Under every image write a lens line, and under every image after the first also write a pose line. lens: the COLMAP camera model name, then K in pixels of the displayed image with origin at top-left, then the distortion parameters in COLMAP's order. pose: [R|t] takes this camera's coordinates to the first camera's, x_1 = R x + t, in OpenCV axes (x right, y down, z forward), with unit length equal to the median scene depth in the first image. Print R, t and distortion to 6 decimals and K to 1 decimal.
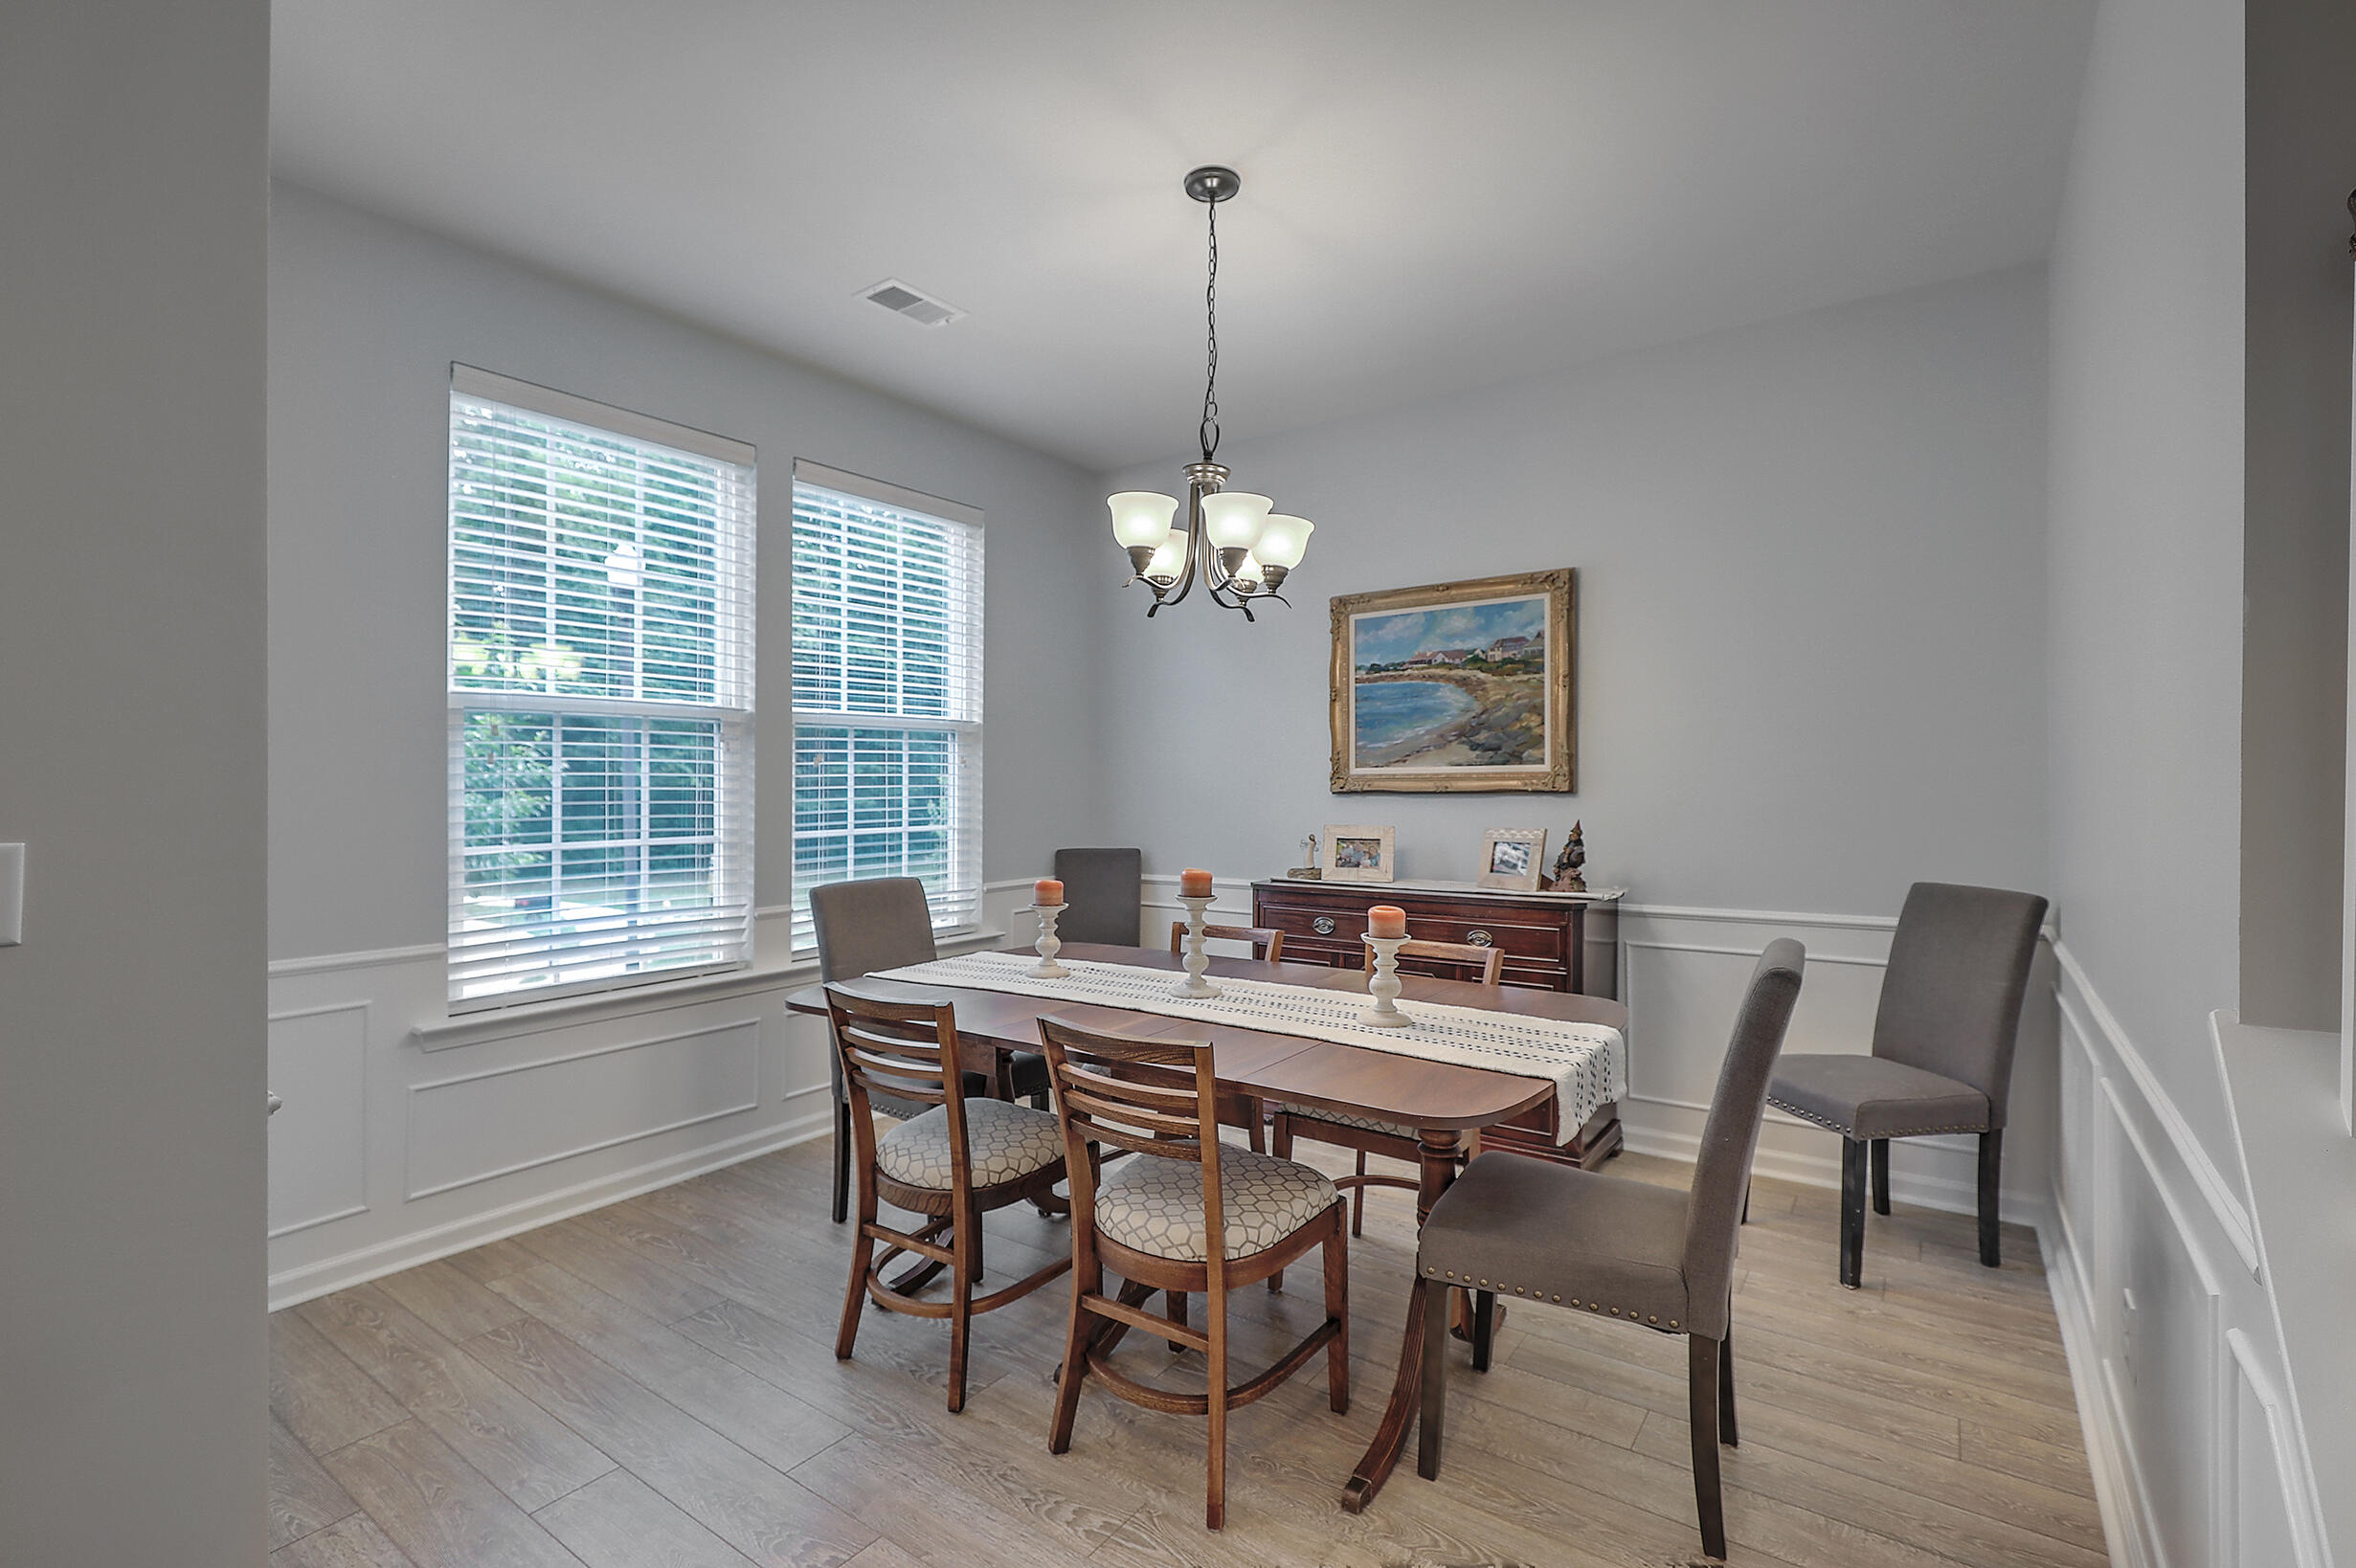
lens RADIAL K [[1055.4, 0, 1181.1], [0, 1055.4, 768.9], [0, 0, 1]] dist [-0.001766, -0.001197]
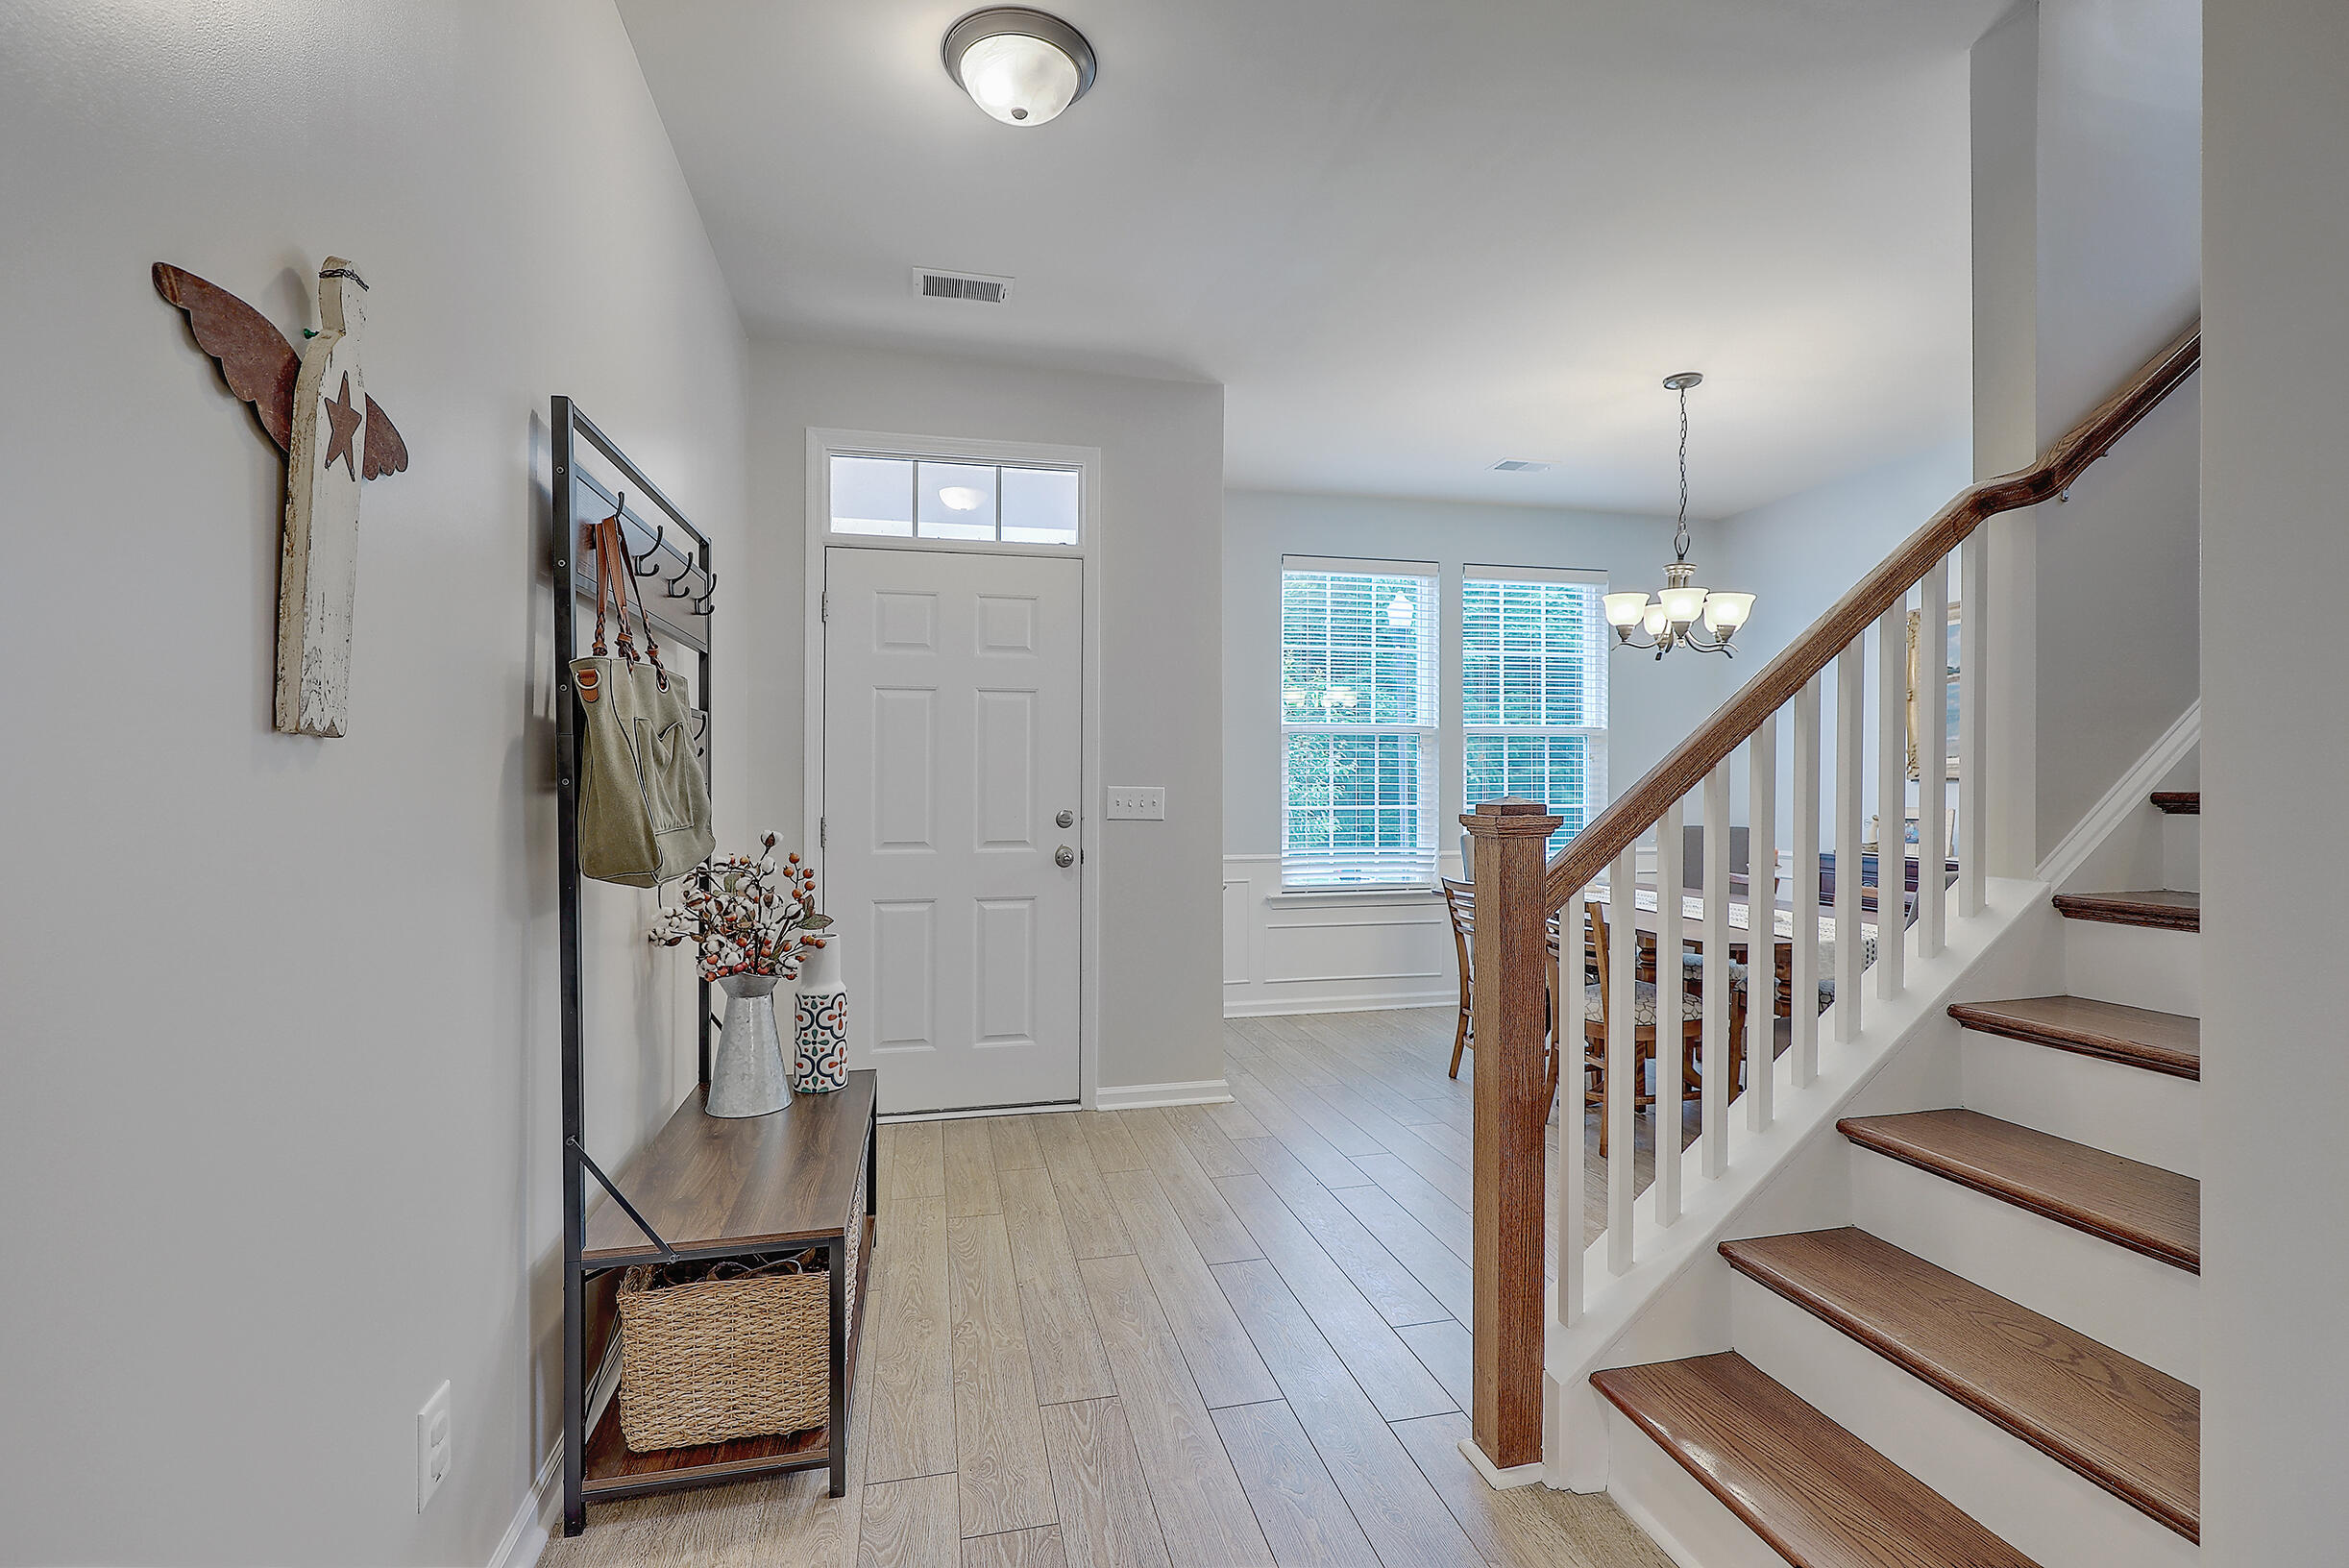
lens RADIAL K [[1052.3, 0, 1191.3], [0, 1052.3, 784.7], [0, 0, 1]] dist [-0.001766, -0.001197]
pose [[0.761145, 0.004554, -0.648566, 0.312374], [0.007144, 0.999856, 0.015404, 0.003740], [0.648543, -0.016358, 0.761002, -0.415218]]
